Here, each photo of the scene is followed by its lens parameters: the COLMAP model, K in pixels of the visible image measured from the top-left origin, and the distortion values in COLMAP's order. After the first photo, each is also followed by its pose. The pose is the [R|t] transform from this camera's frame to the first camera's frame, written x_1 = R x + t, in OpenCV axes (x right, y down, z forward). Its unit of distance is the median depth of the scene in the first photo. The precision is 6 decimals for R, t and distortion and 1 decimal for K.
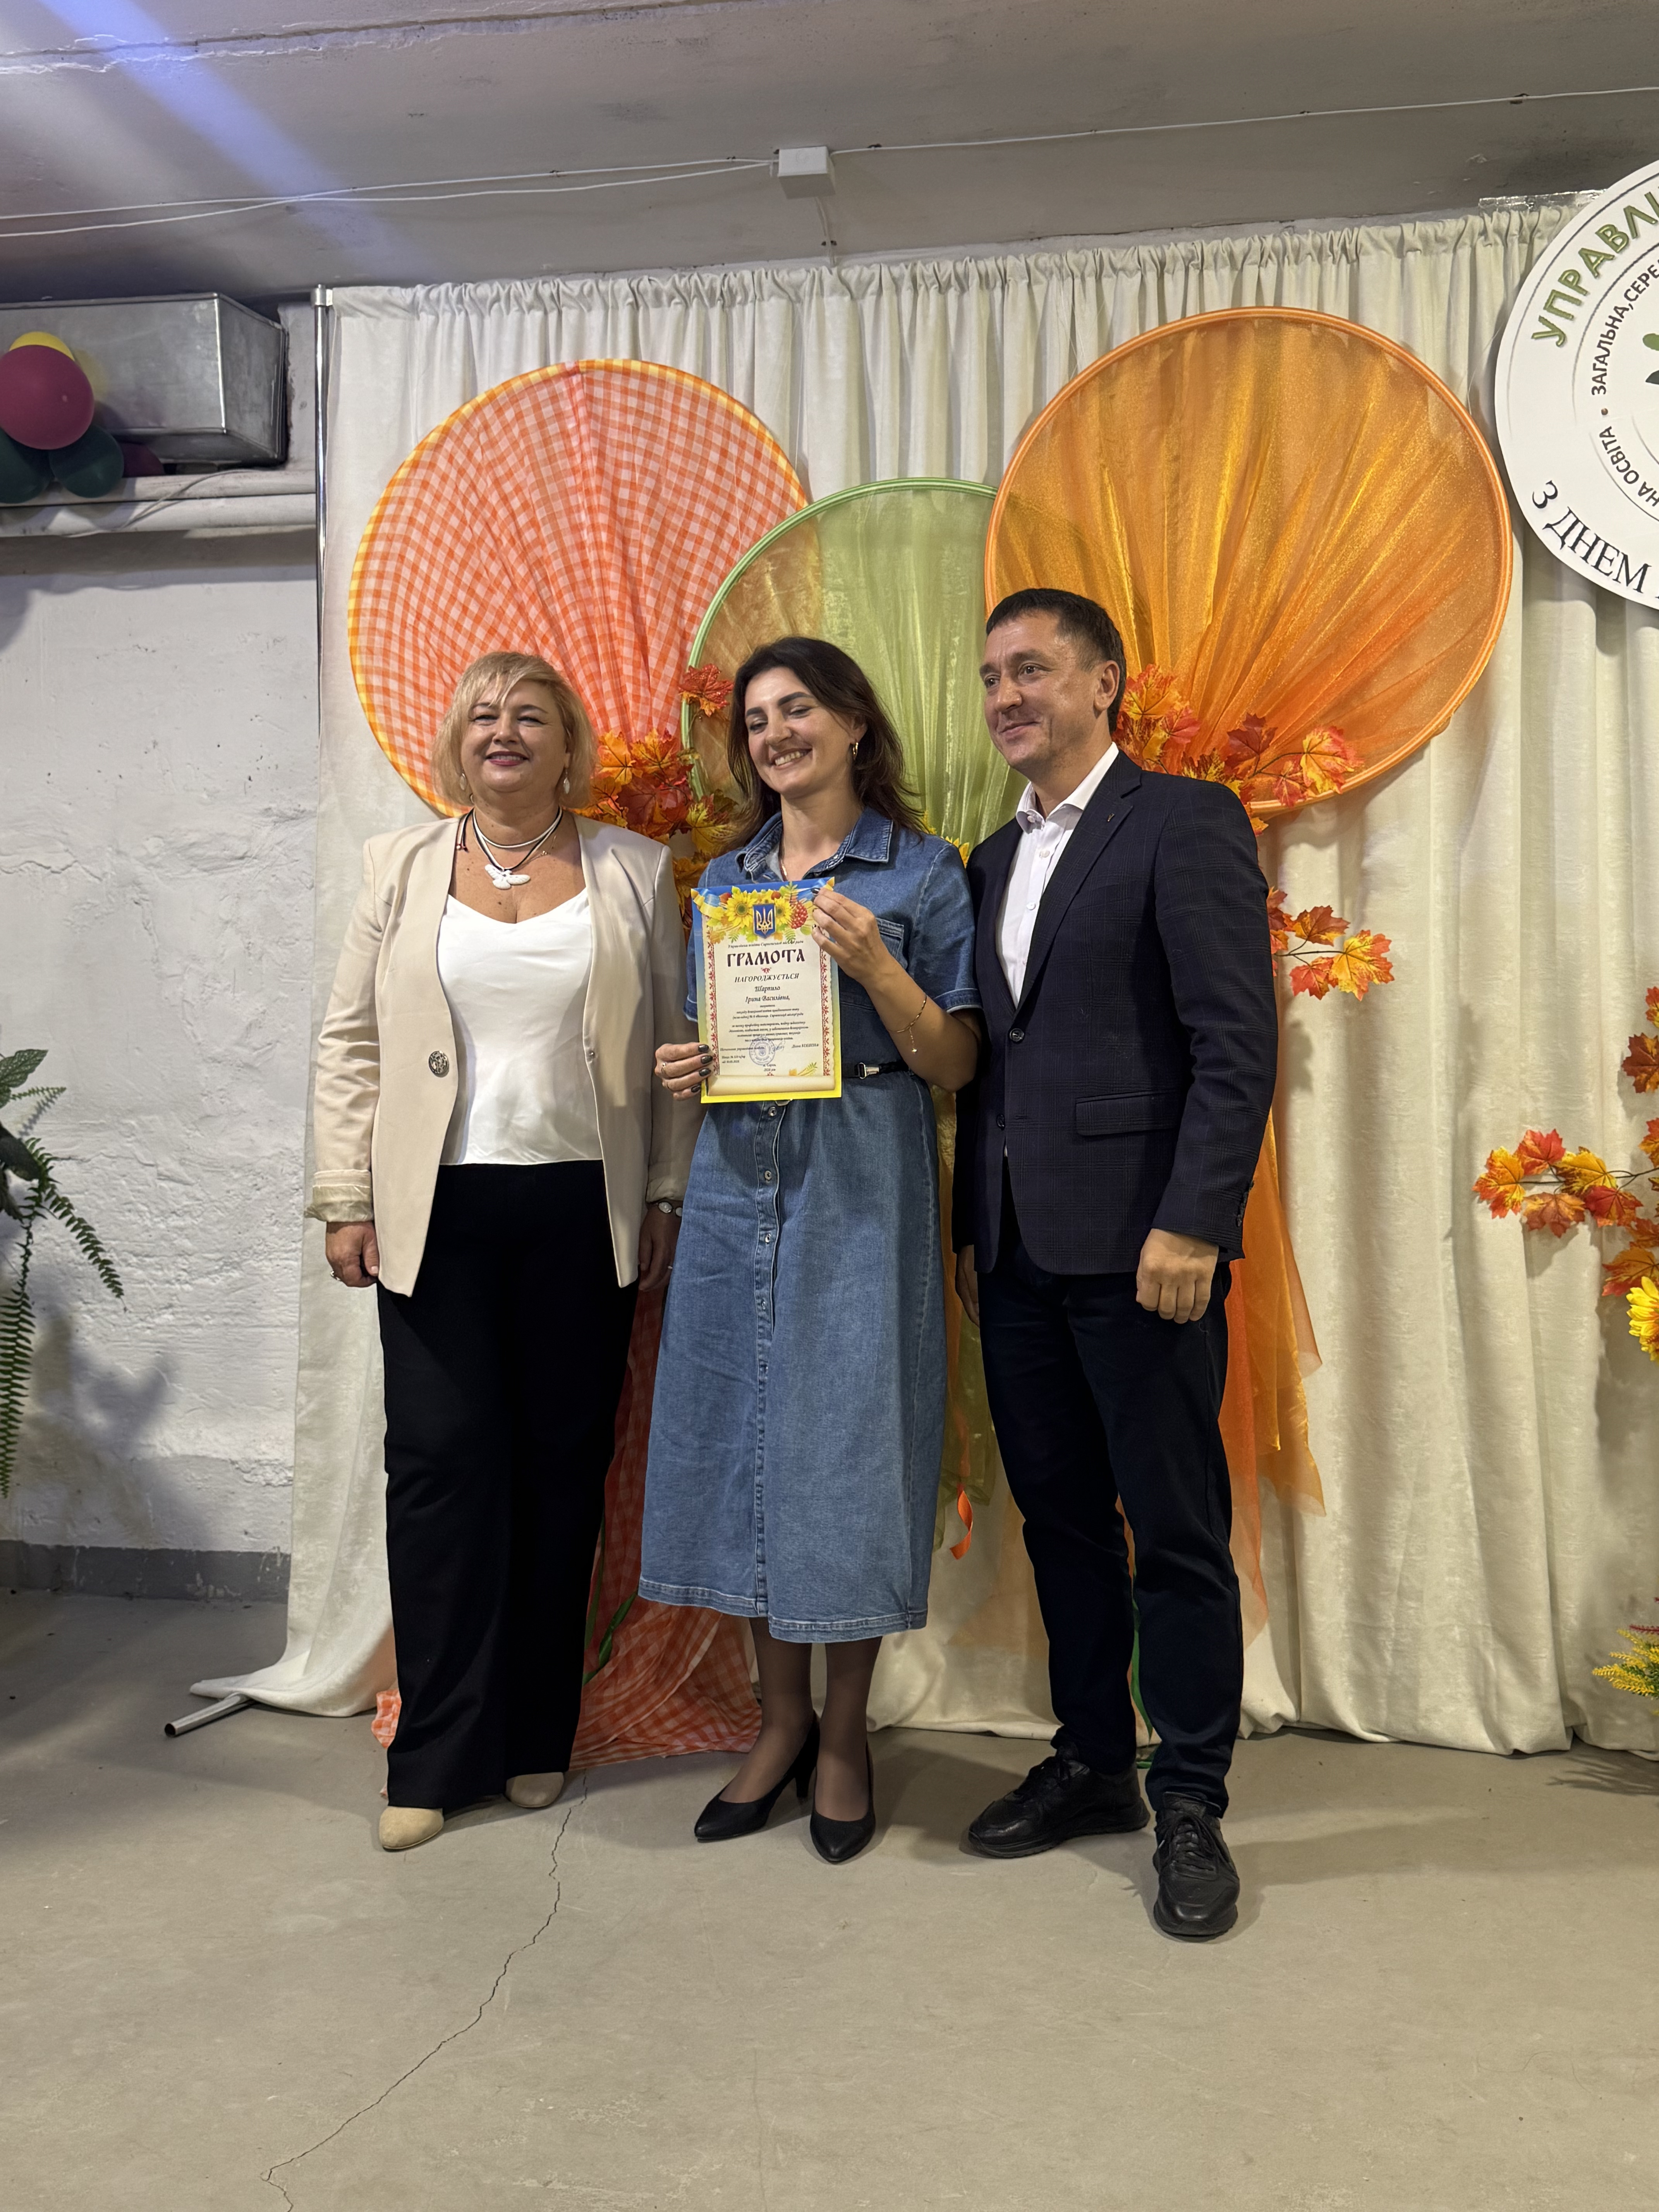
lens RADIAL K [[1918.7, 0, 838.3], [0, 1918.7, 1122.0], [0, 0, 1]] dist [0.097483, -0.194740]
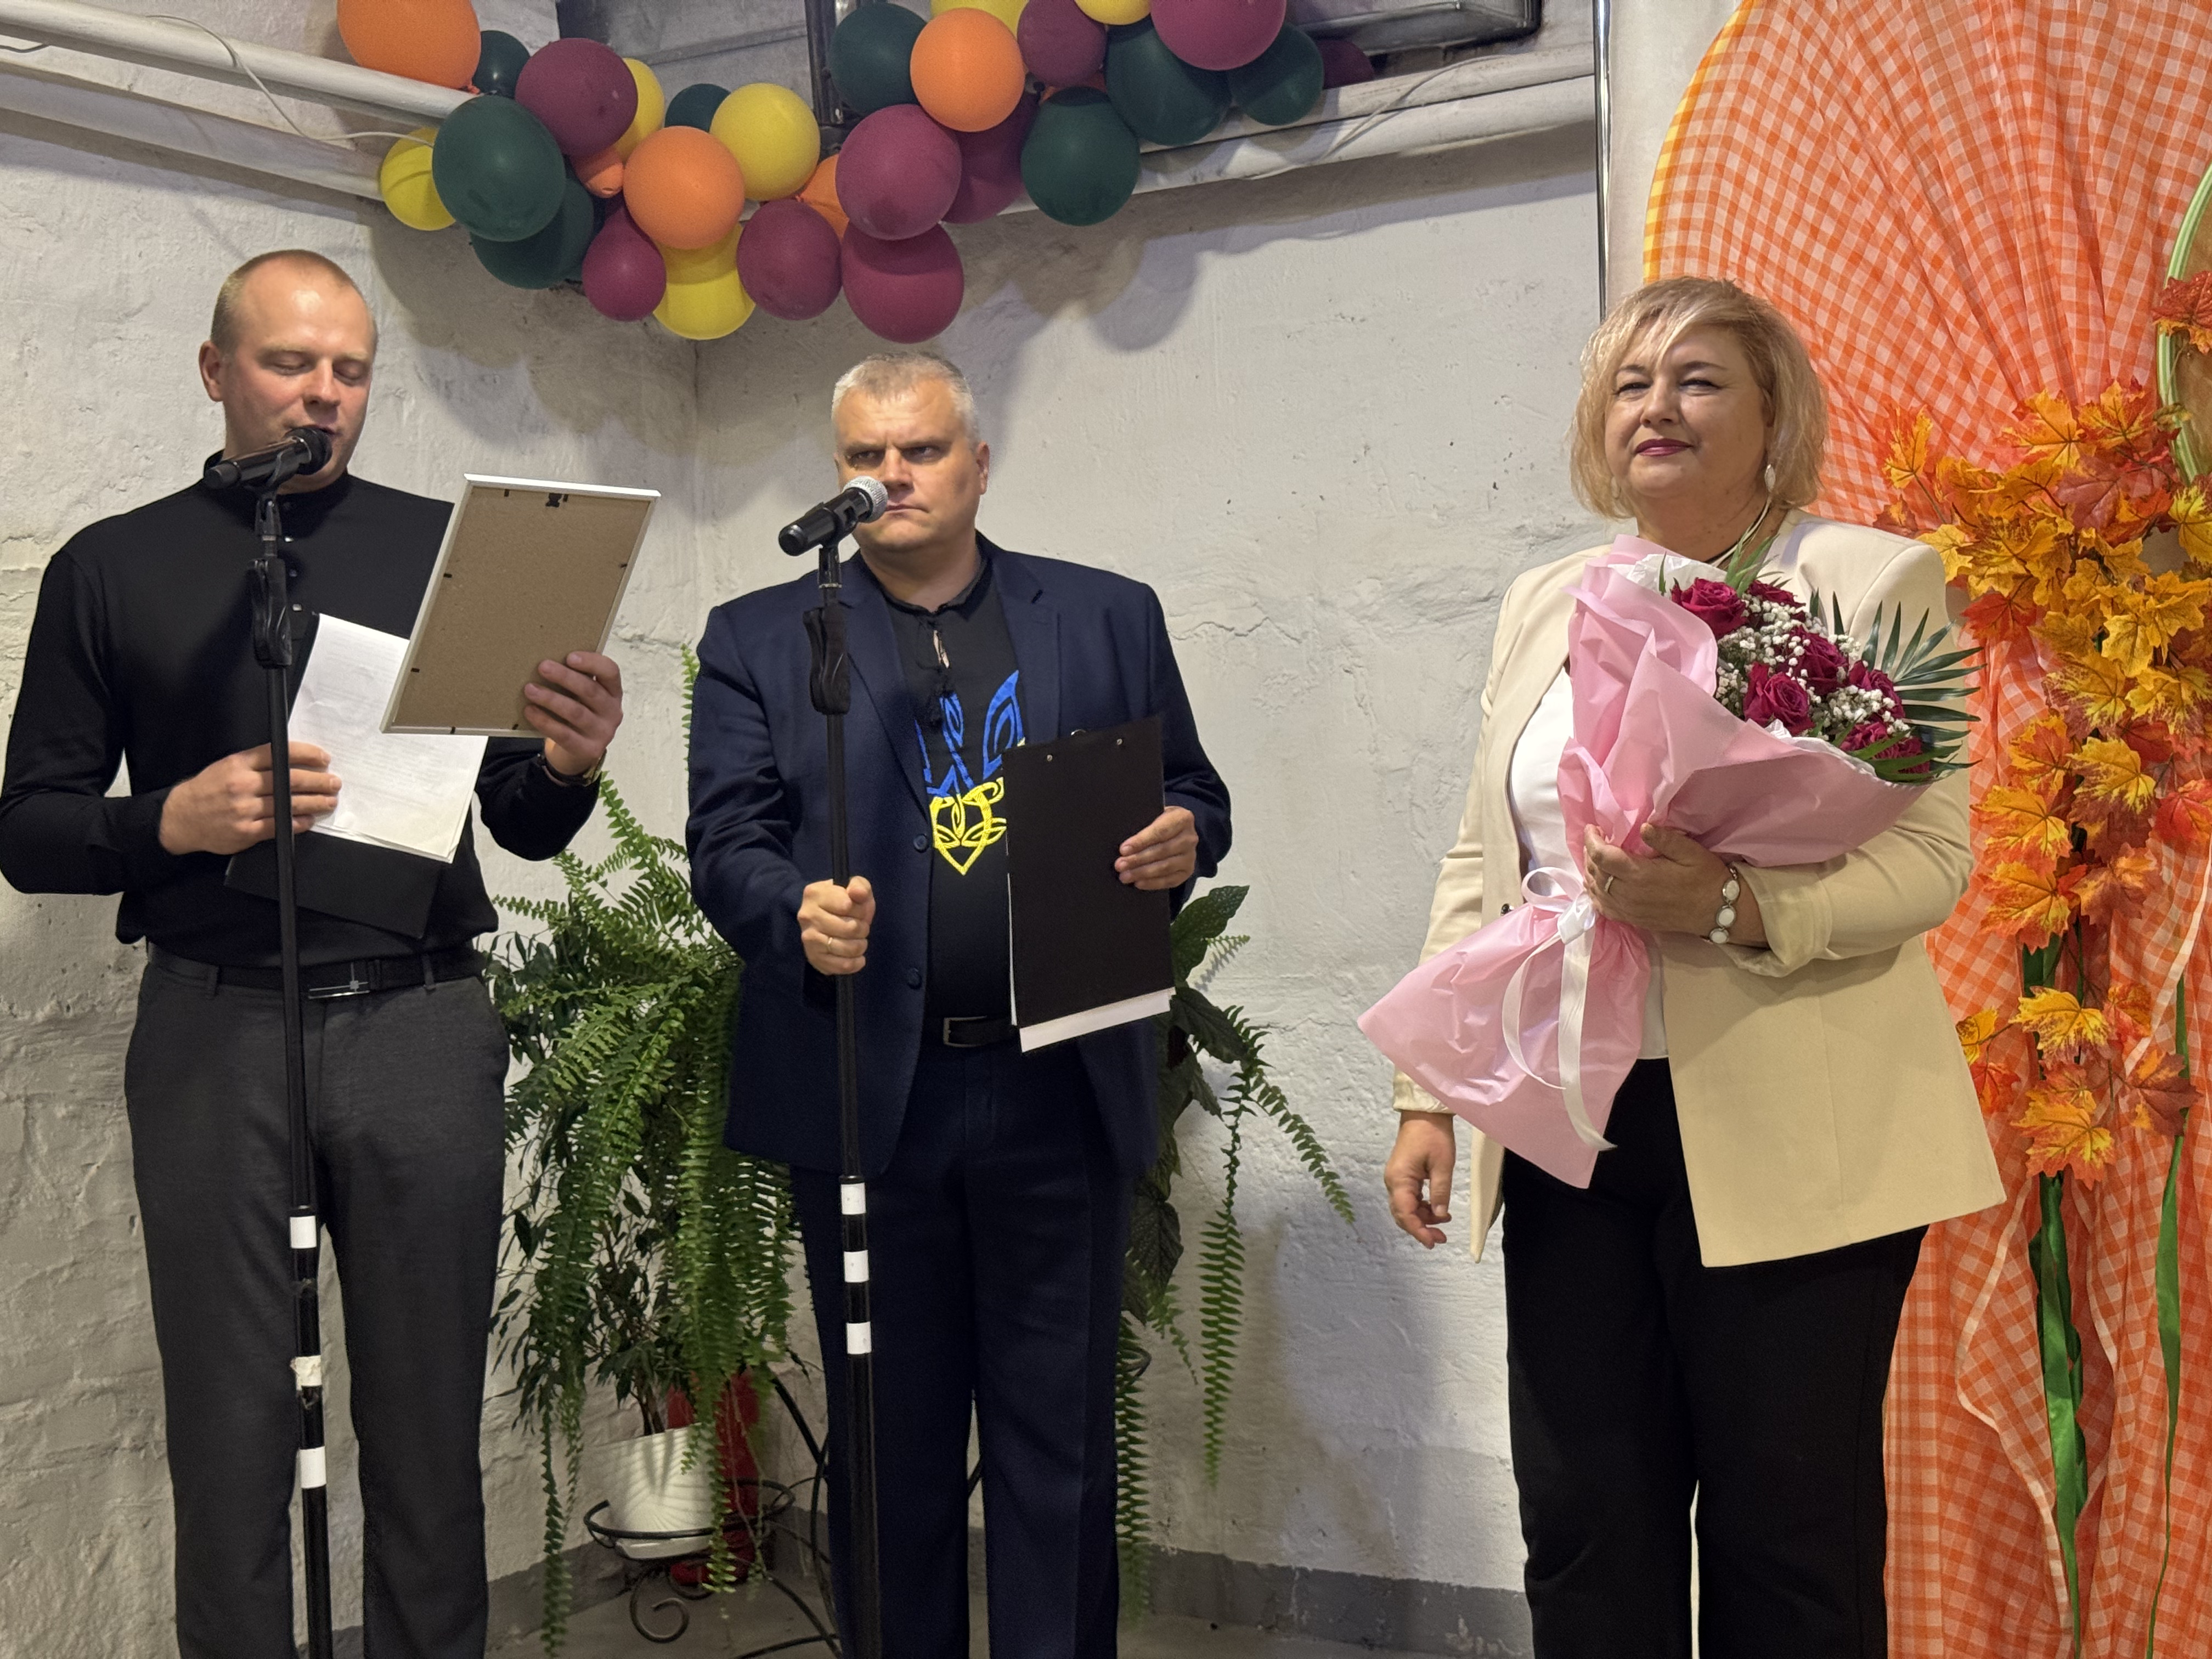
lens RADIAL K [[3070.2, 0, 1103.6], [0, 3070.2, 862.1], [0, 0, 1]] dist [0.099986, 0.000000]
pose [[0.921561, -0.029375, -0.387122, -0.006866], [0.021827, 0.999477, -0.023879, -0.021328], [0.387620, 0.013557, 0.921719, -0.108780]]
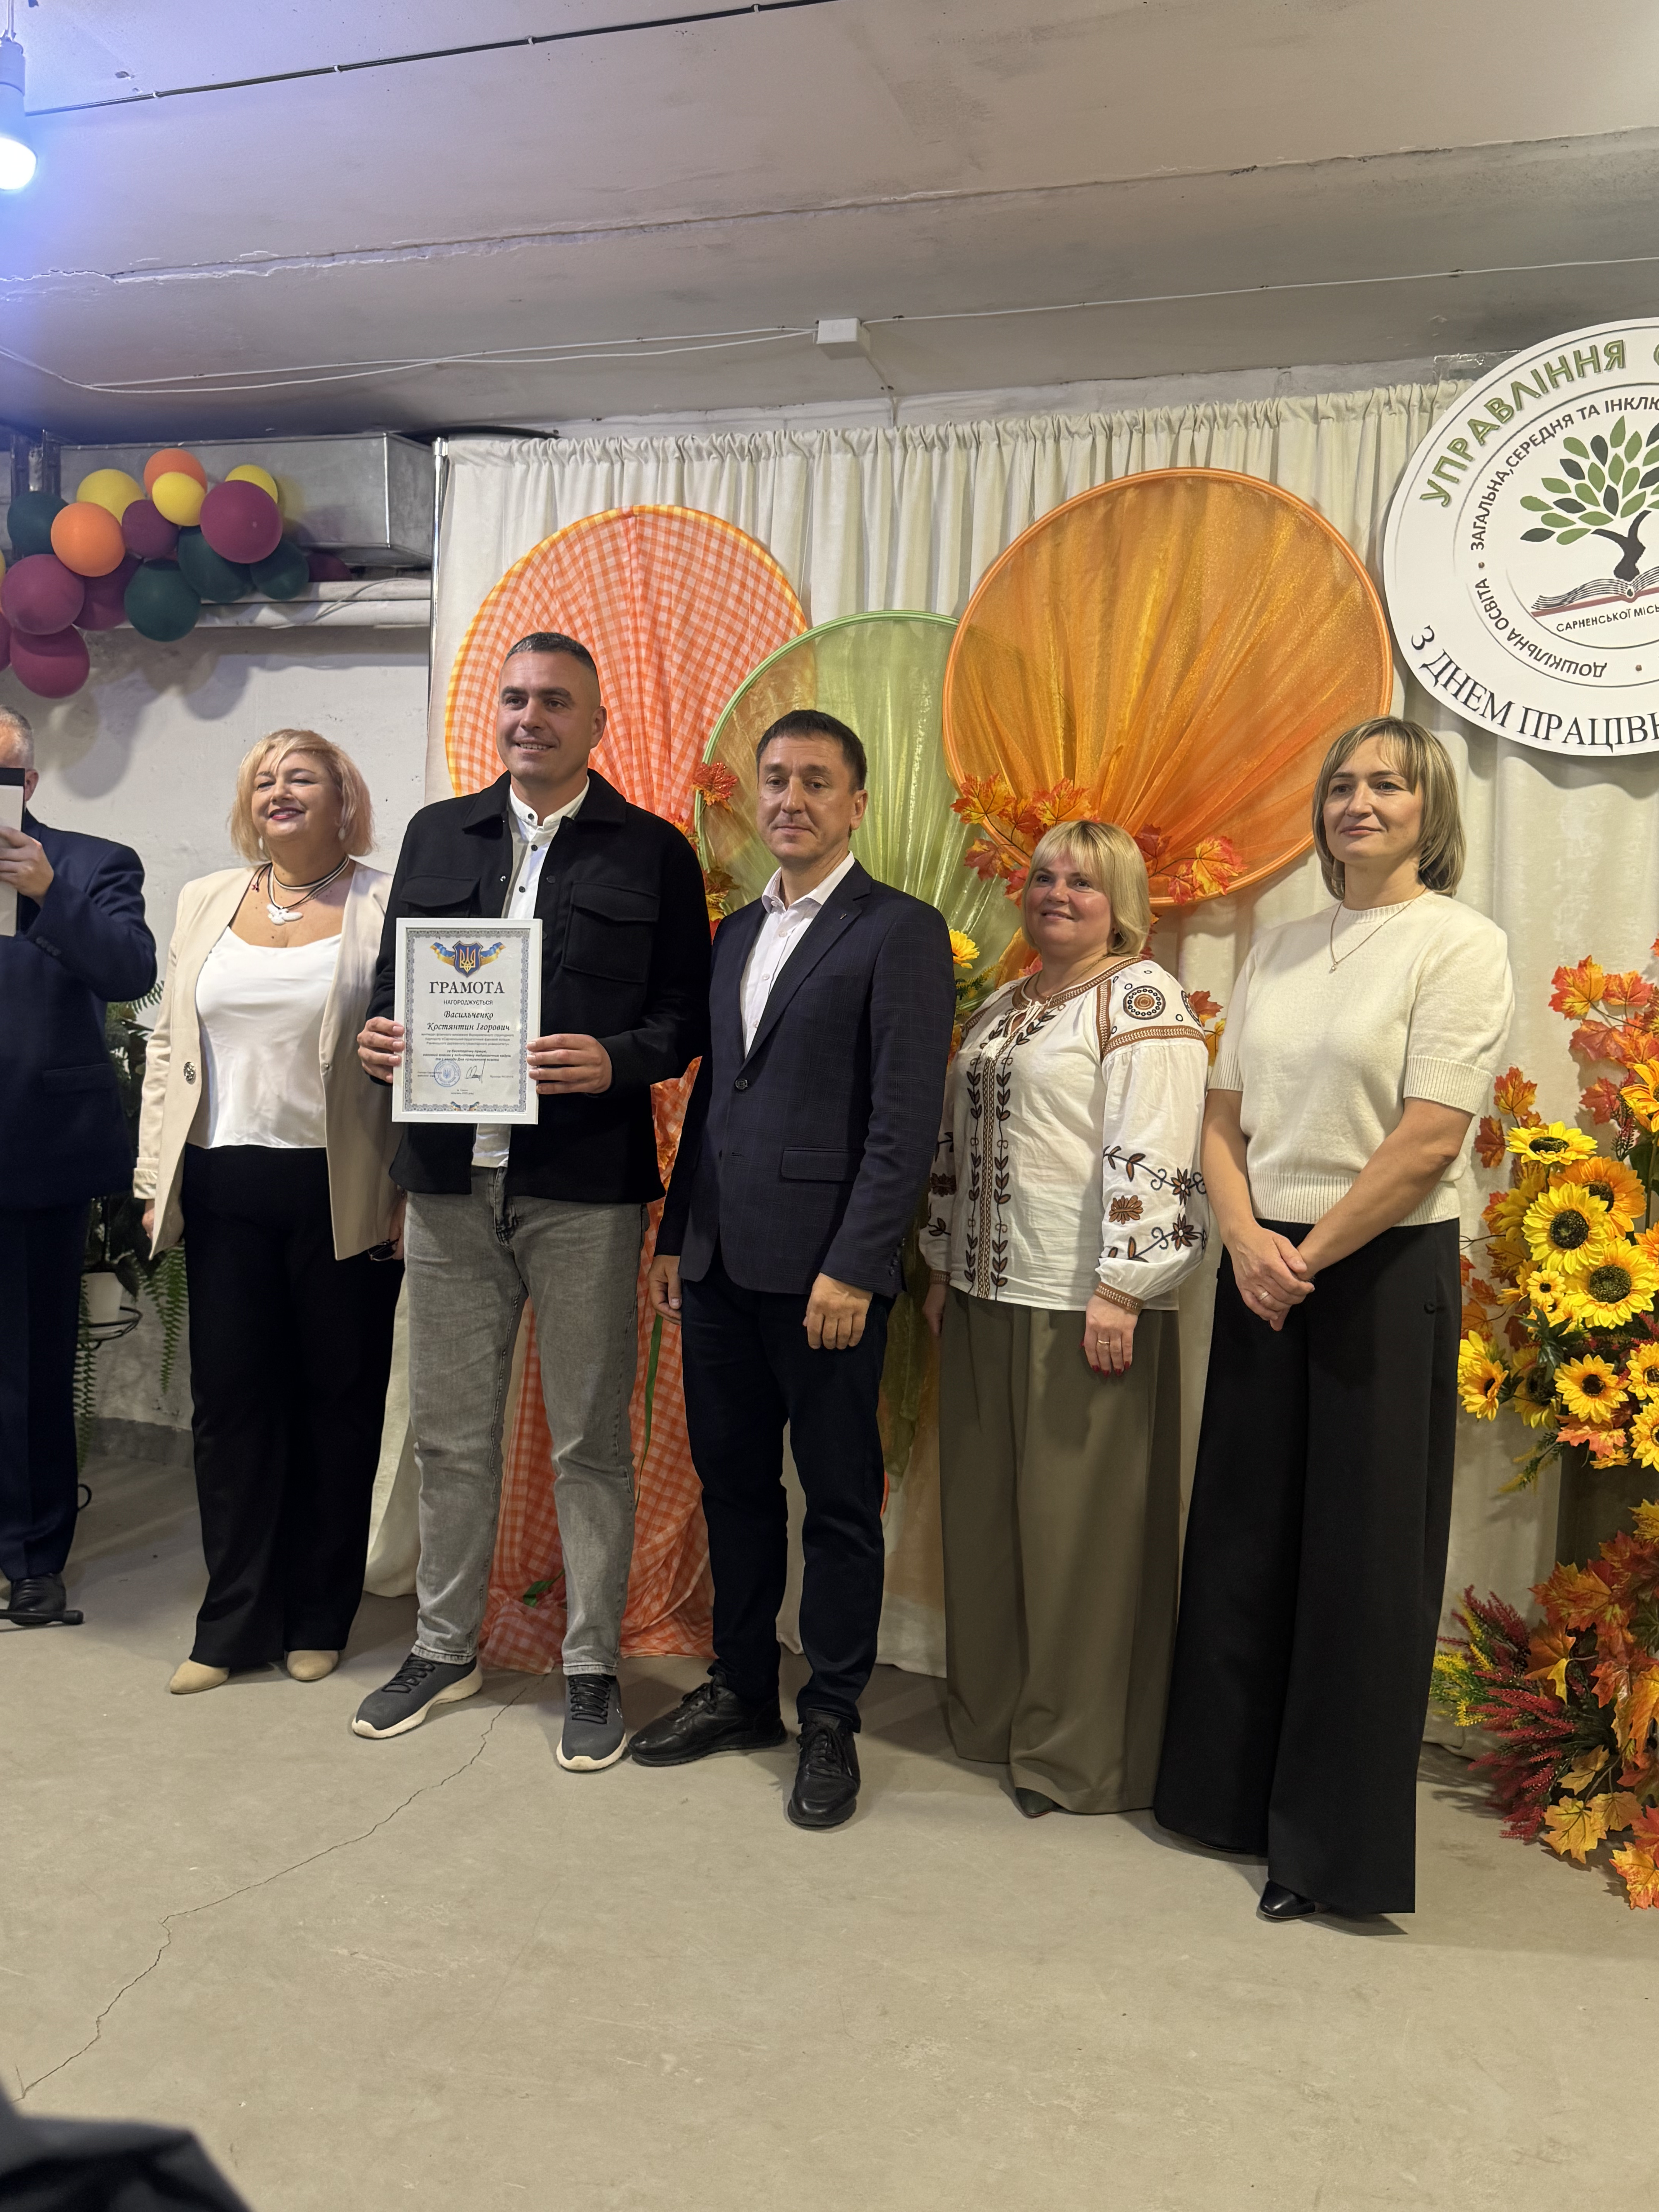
lens RADIAL K [[1794.2, 0, 839.7], [0, 1794.2, 1122.5], [0, 0, 1]] dist [0.100249, -0.199308]
pose [[0.984536, 0.060514, -0.164399, 0.203792], [-0.057782, 0.998101, 0.021352, -0.040145], [0.165379, -0.011522, 0.986163, -0.098778]]
